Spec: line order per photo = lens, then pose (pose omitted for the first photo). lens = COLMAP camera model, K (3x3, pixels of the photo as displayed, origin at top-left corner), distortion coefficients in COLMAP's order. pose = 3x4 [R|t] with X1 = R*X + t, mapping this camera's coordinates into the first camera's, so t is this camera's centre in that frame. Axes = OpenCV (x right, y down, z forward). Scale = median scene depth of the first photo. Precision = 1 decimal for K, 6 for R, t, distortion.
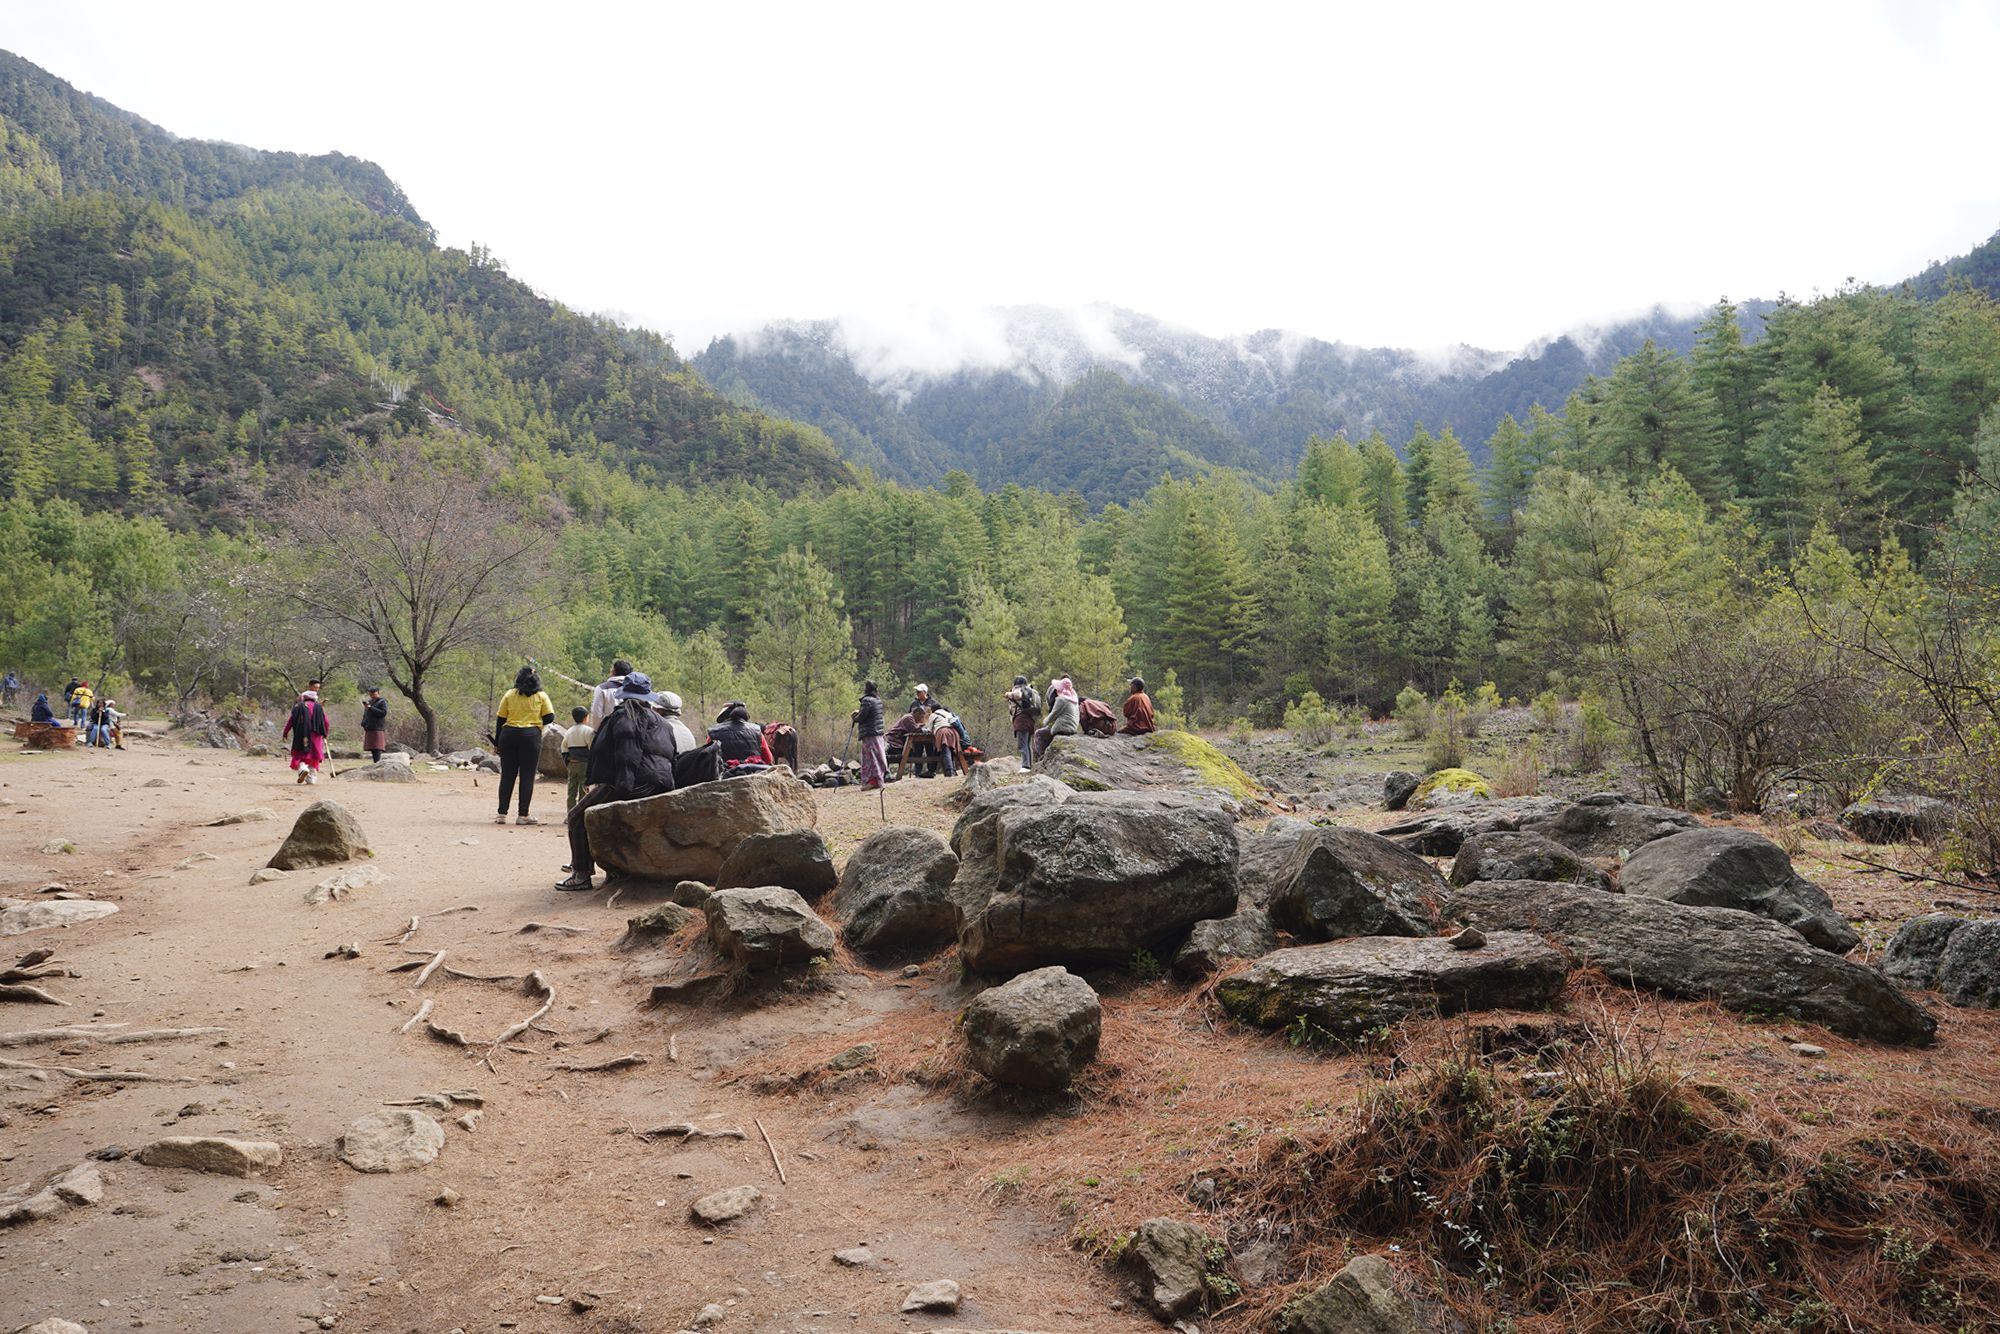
lens RADIAL K [[1387.7, 0, 1000.0], [0, 1387.7, 667.0], [0, 0, 1]] dist [-0.027854, 0.027672]
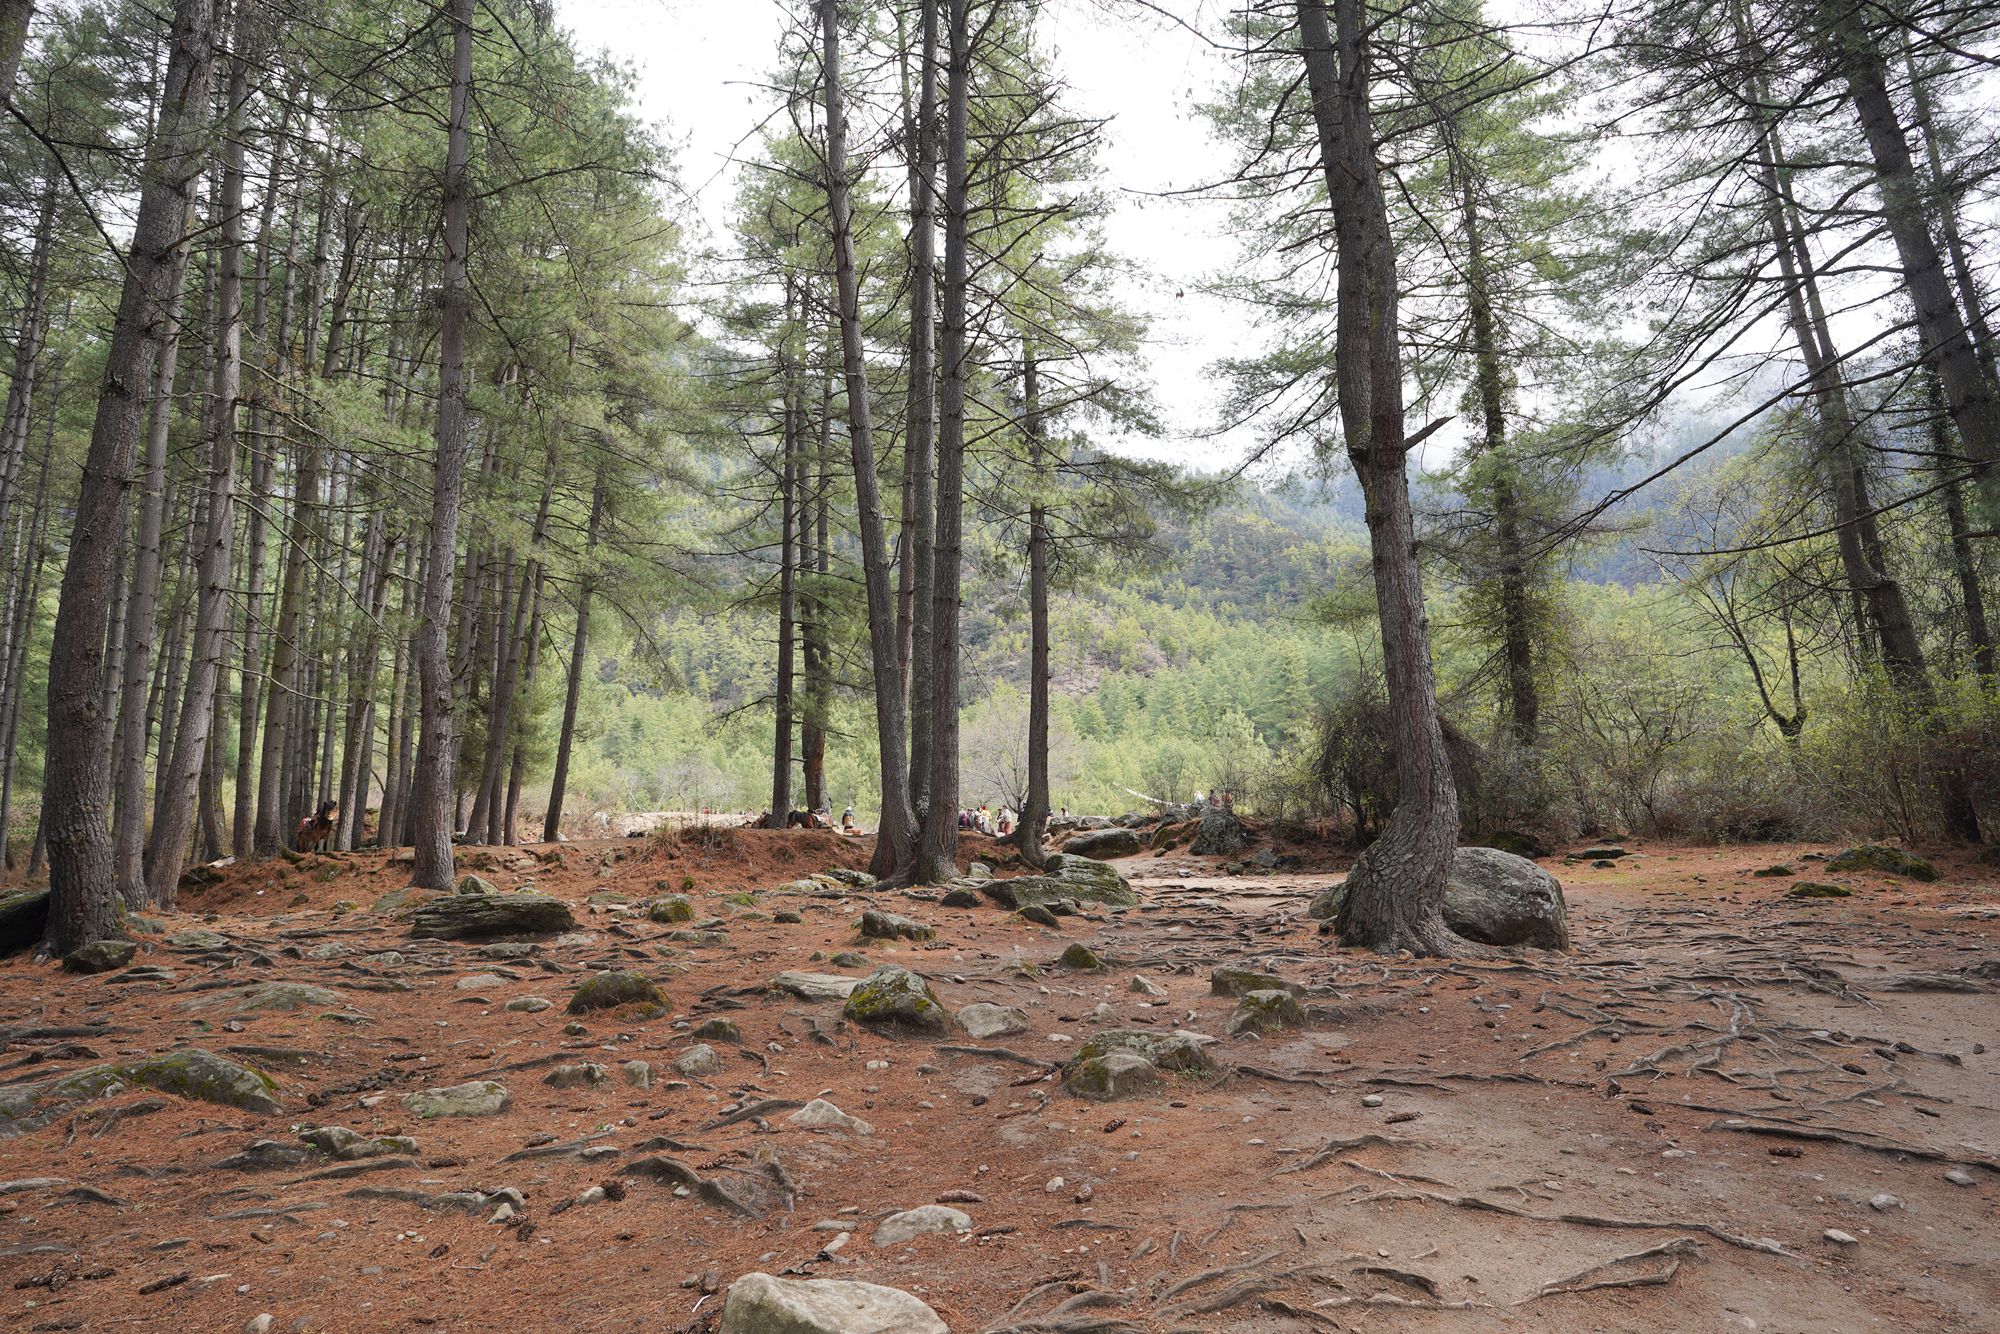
lens RADIAL K [[1387.7, 0, 1000.0], [0, 1387.7, 667.0], [0, 0, 1]] dist [-0.027854, 0.027672]
pose [[0.898504, -0.108527, -0.425337, 0.069277], [0.076207, 0.992807, -0.092336, -0.001318], [0.432299, 0.050551, 0.900312, -0.134734]]
